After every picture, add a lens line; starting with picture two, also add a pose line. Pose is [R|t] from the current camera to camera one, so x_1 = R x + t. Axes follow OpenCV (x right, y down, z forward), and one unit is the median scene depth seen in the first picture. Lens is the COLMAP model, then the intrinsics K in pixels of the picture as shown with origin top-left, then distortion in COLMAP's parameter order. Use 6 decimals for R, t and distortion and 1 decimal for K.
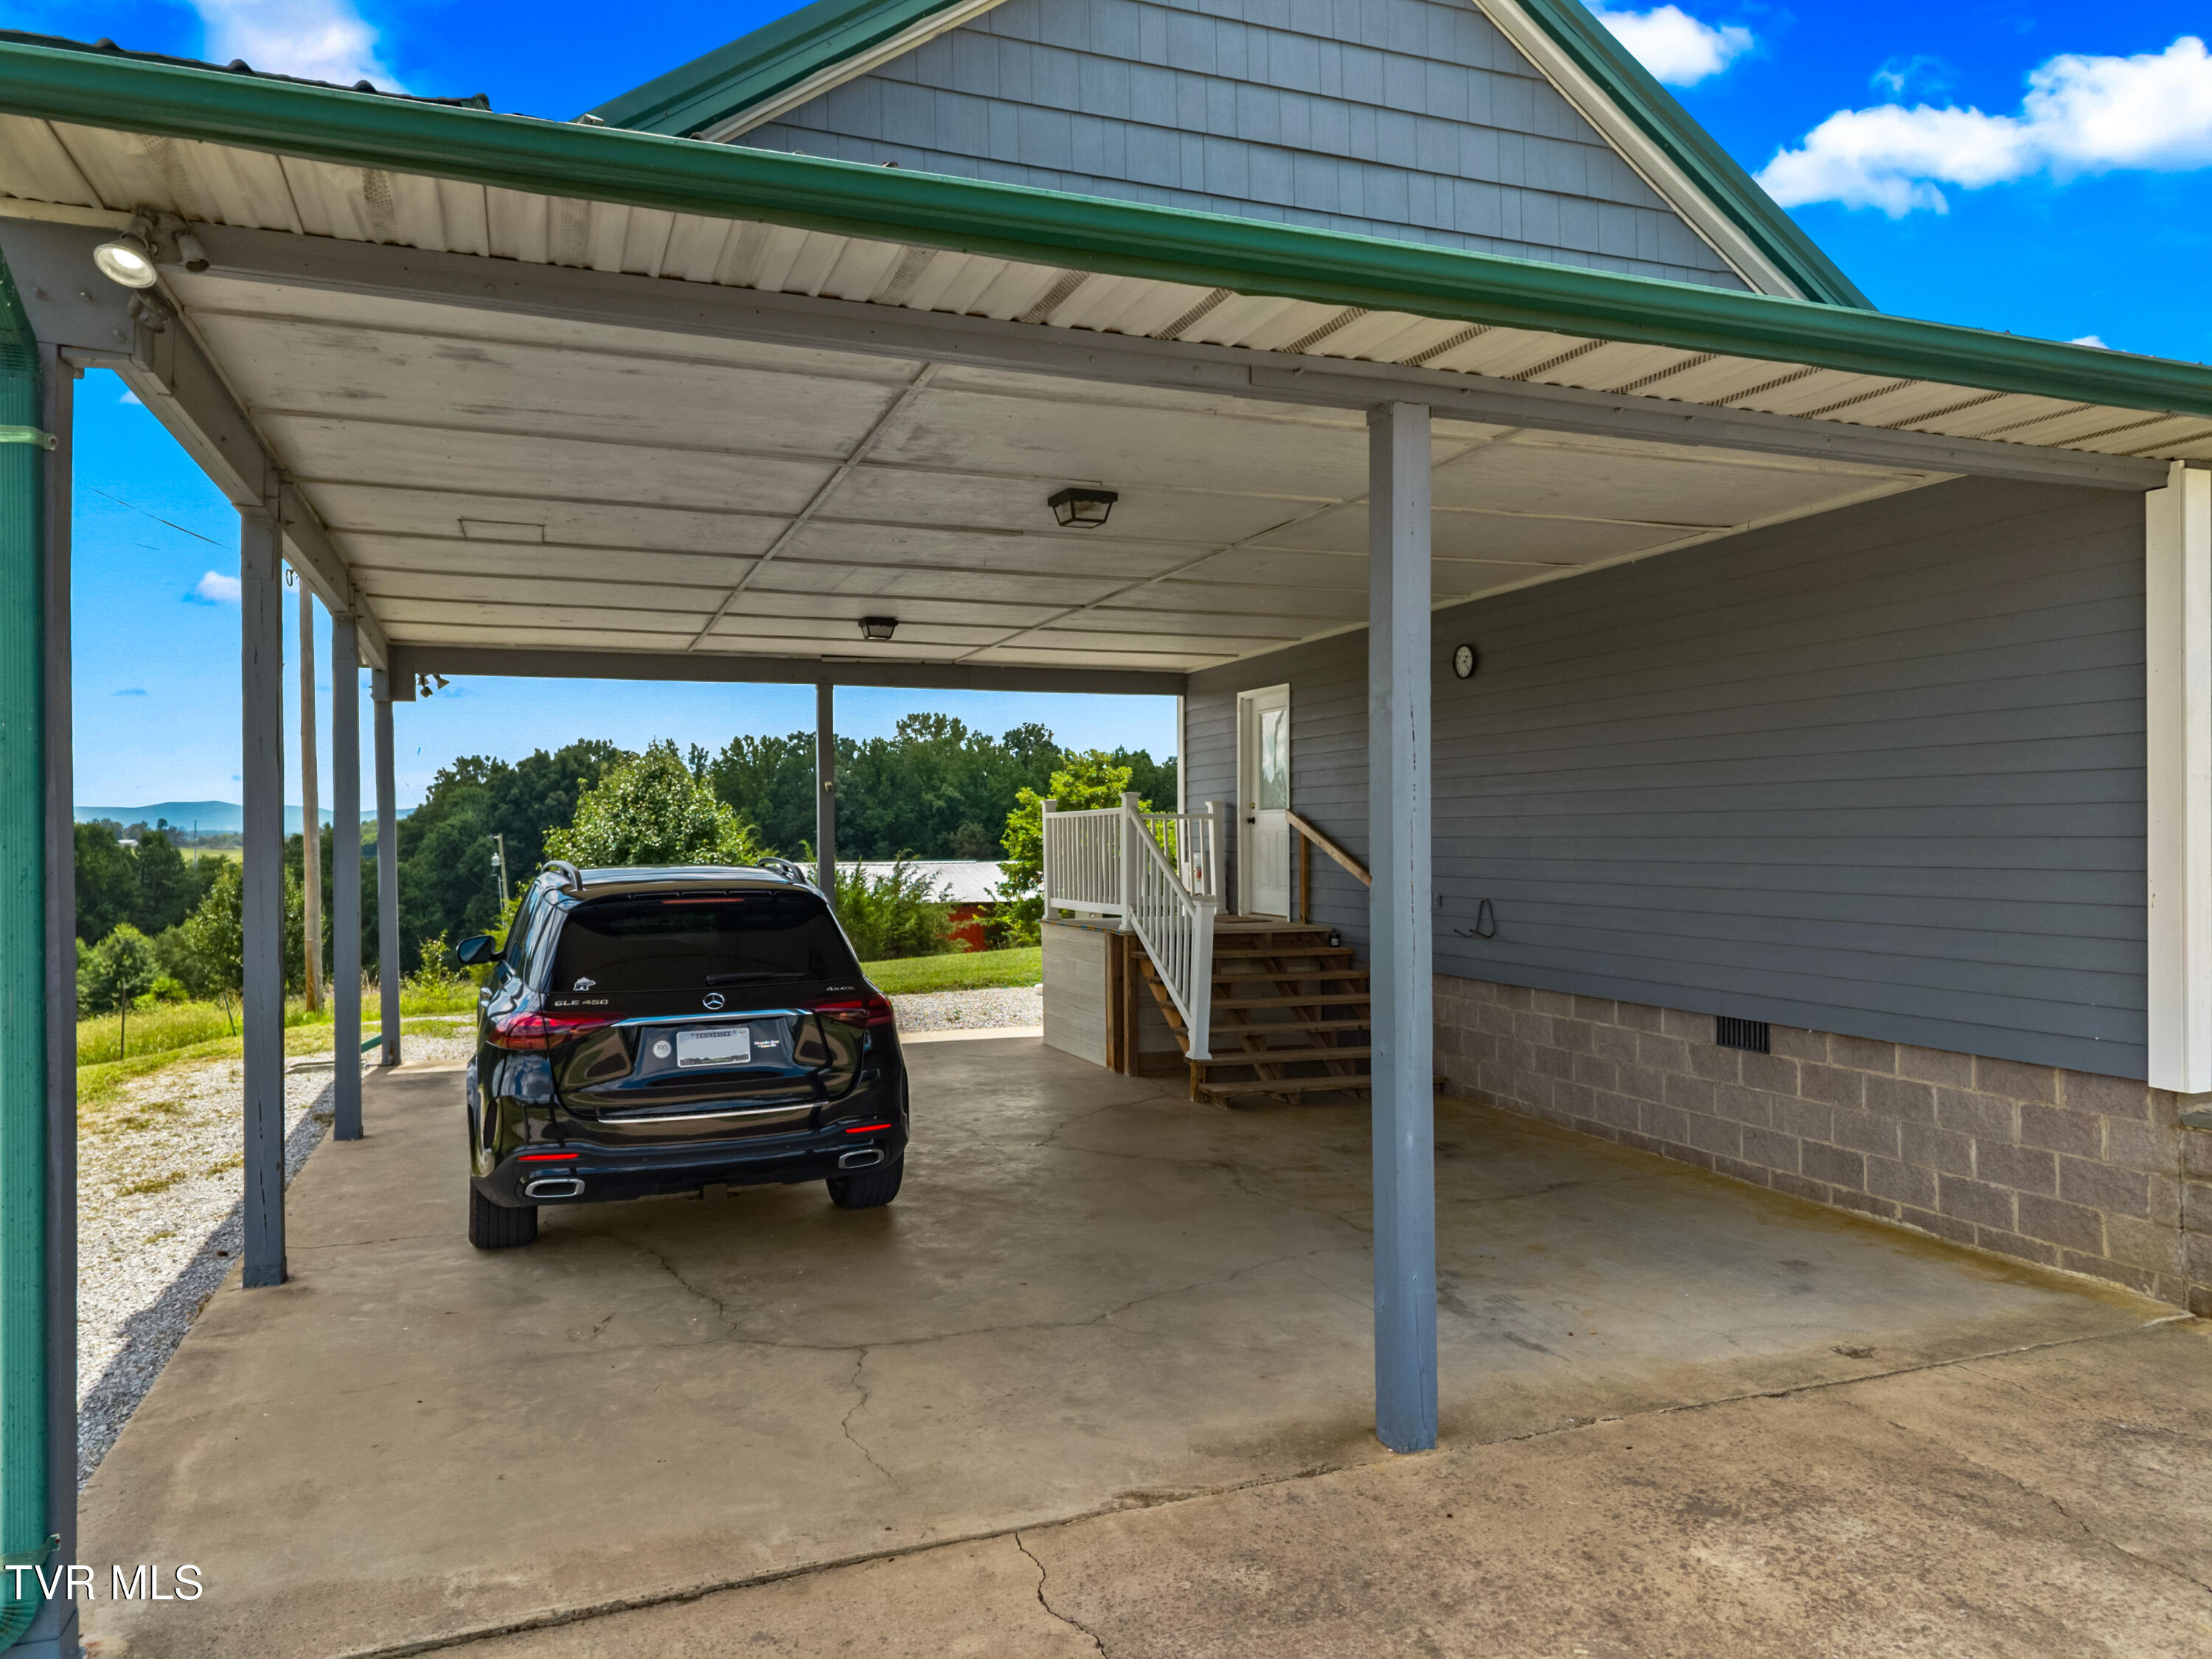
lens RADIAL K [[1511.7, 0, 1104.5], [0, 1511.7, 826.5], [0, 0, 1]] dist [0.009993, -0.000906]
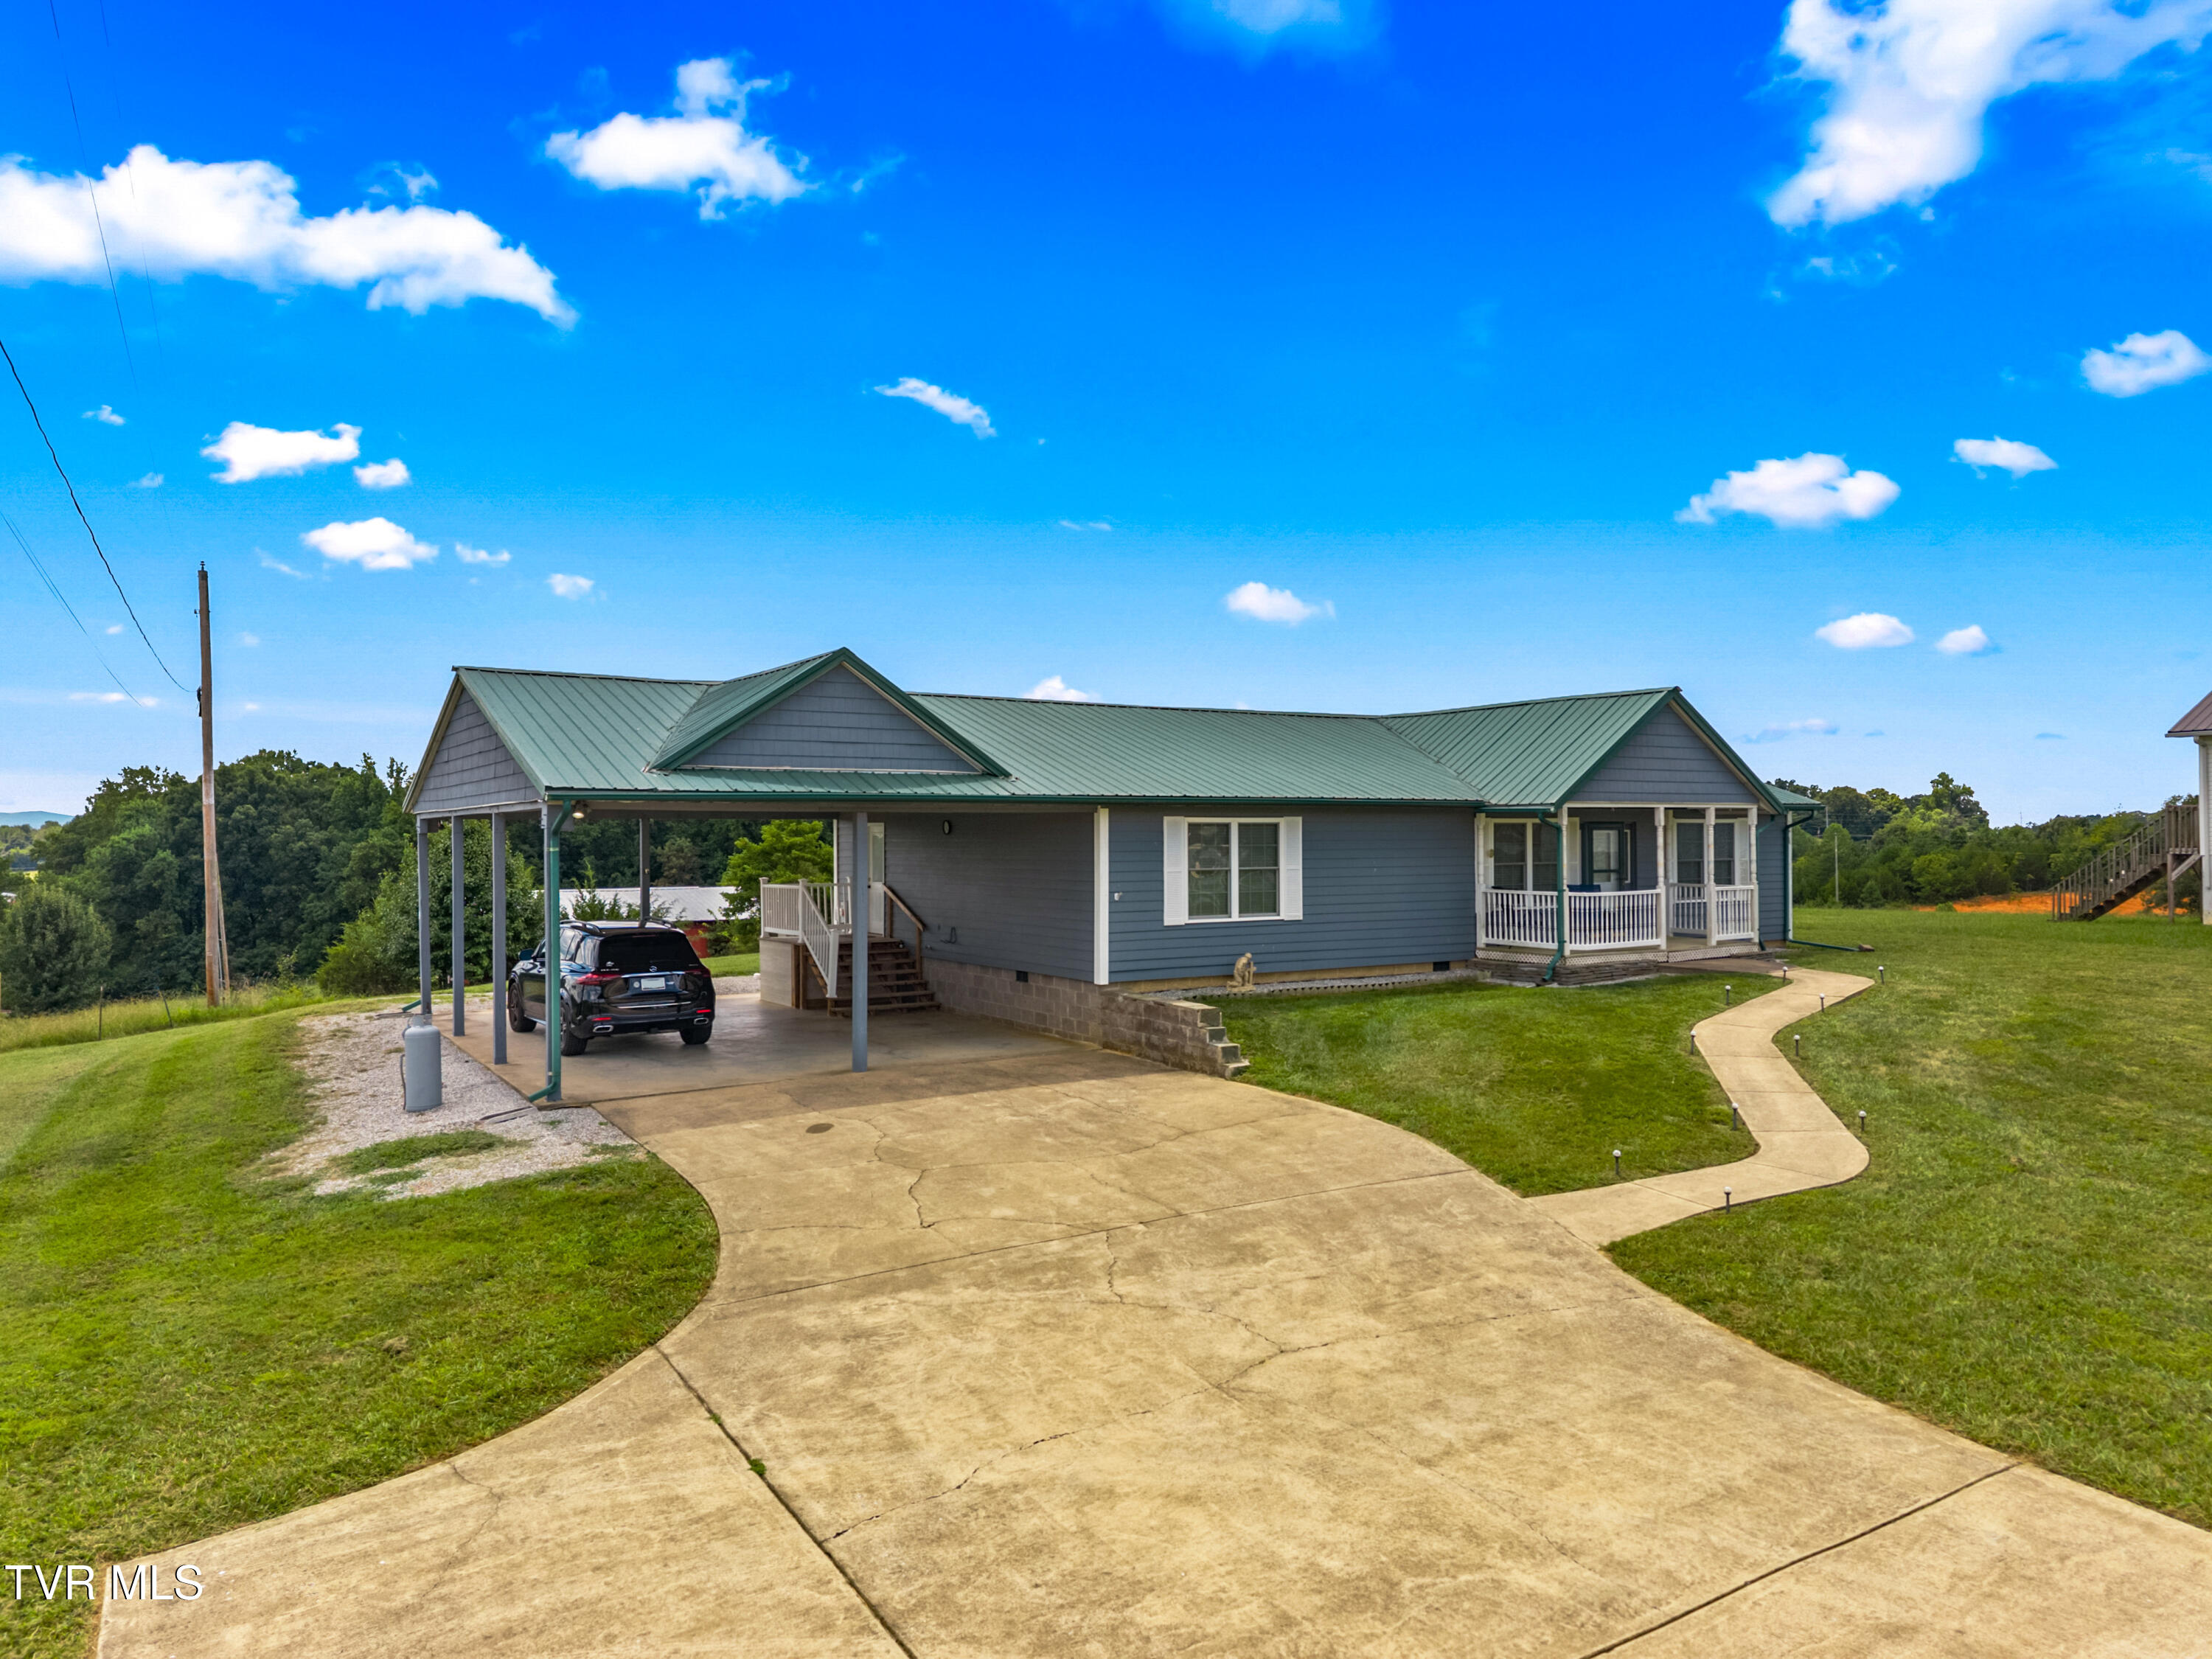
lens RADIAL K [[1495.8, 0, 1110.2], [0, 1495.8, 818.2], [0, 0, 1]] dist [0.003419, -0.004995]
pose [[0.980684, 0.004835, 0.195538, 0.009292], [-0.002633, 0.999930, -0.011520, -0.027985], [-0.195580, 0.010782, 0.980629, -0.388656]]
